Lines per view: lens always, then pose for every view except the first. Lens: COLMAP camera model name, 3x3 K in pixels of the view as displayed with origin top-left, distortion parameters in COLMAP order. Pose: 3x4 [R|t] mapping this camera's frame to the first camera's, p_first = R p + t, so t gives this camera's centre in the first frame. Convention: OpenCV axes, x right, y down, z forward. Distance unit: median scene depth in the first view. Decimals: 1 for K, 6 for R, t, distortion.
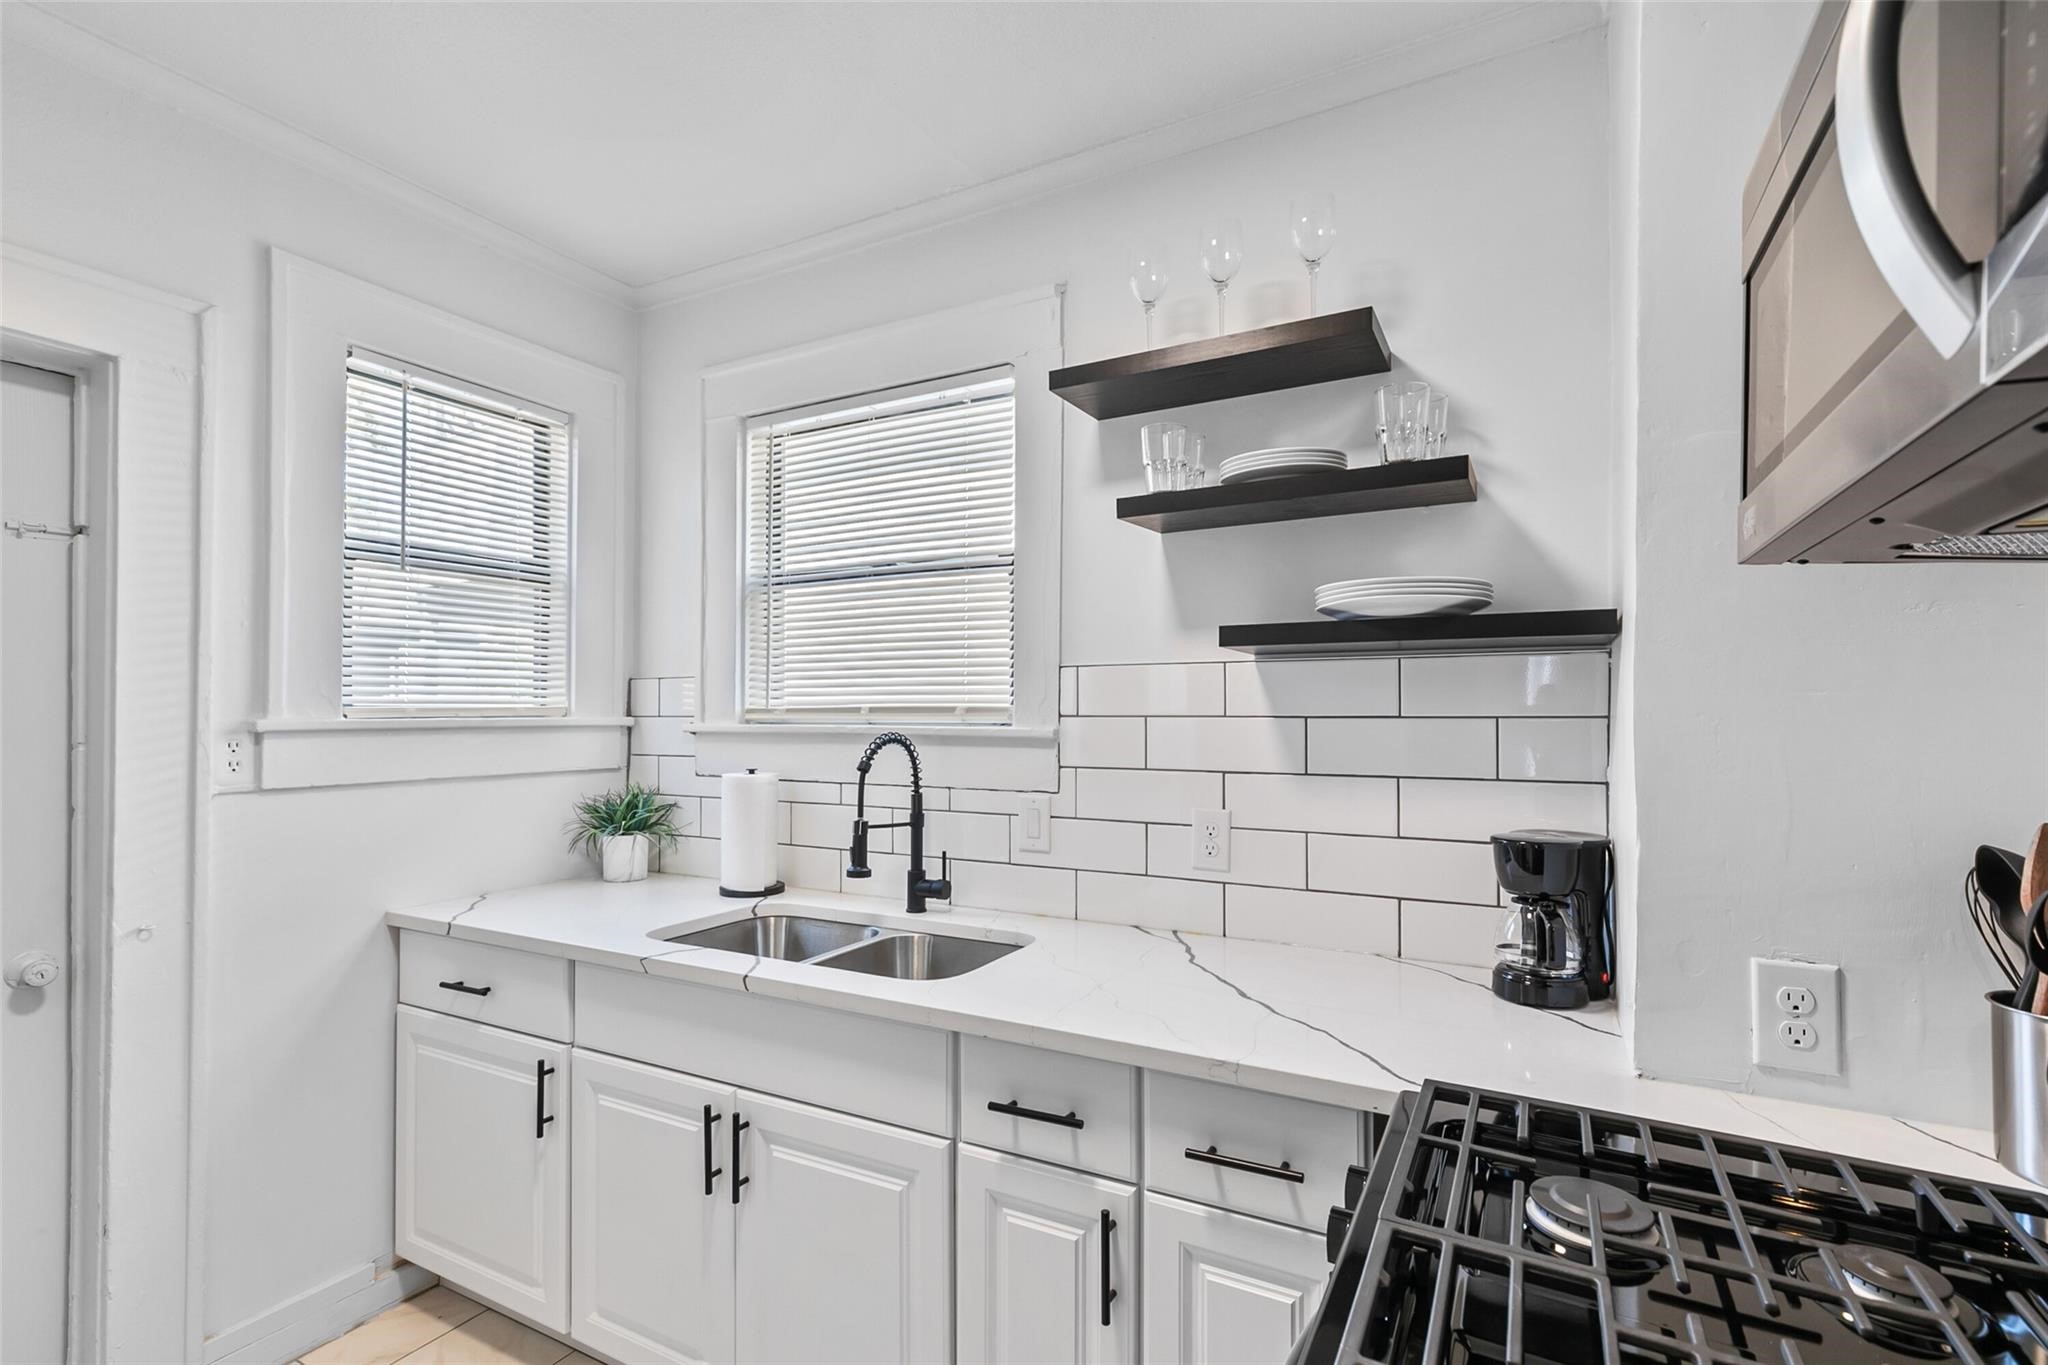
lens RADIAL K [[931.8, 0, 1030.7], [0, 931.8, 695.0], [0, 0, 1]] dist [0.001759, 0.000103]
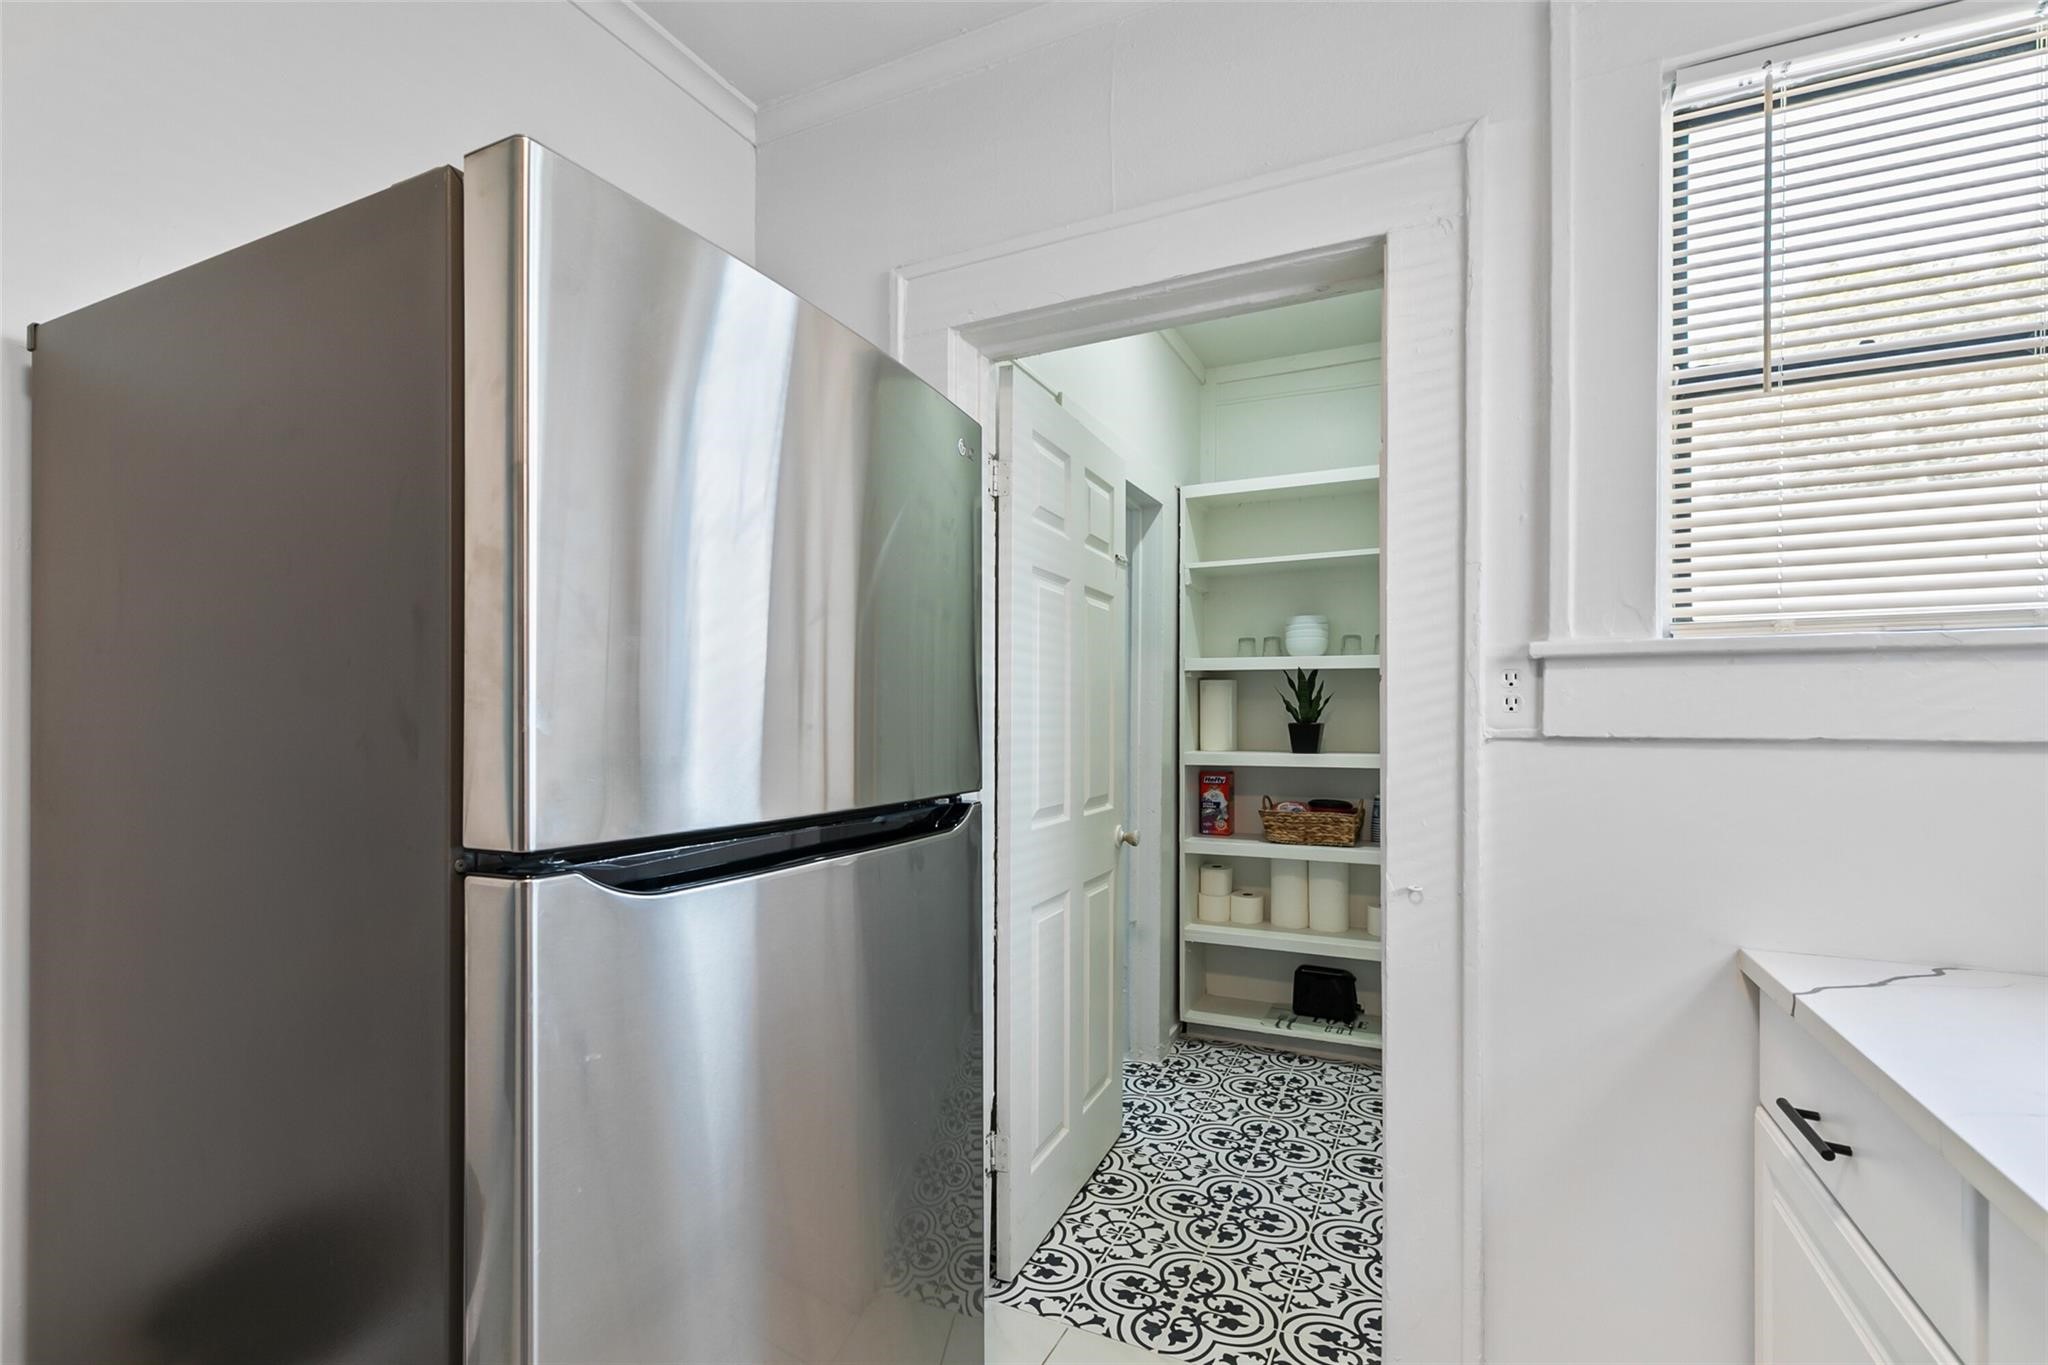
lens RADIAL K [[931.8, 0, 1035.3], [0, 931.8, 710.2], [0, 0, 1]] dist [0.001759, 0.000103]
pose [[0.066304, -0.006730, -0.997777, -0.116575], [0.007472, 0.999953, -0.006248, 0.084865], [0.997771, -0.007041, 0.066351, 0.568053]]
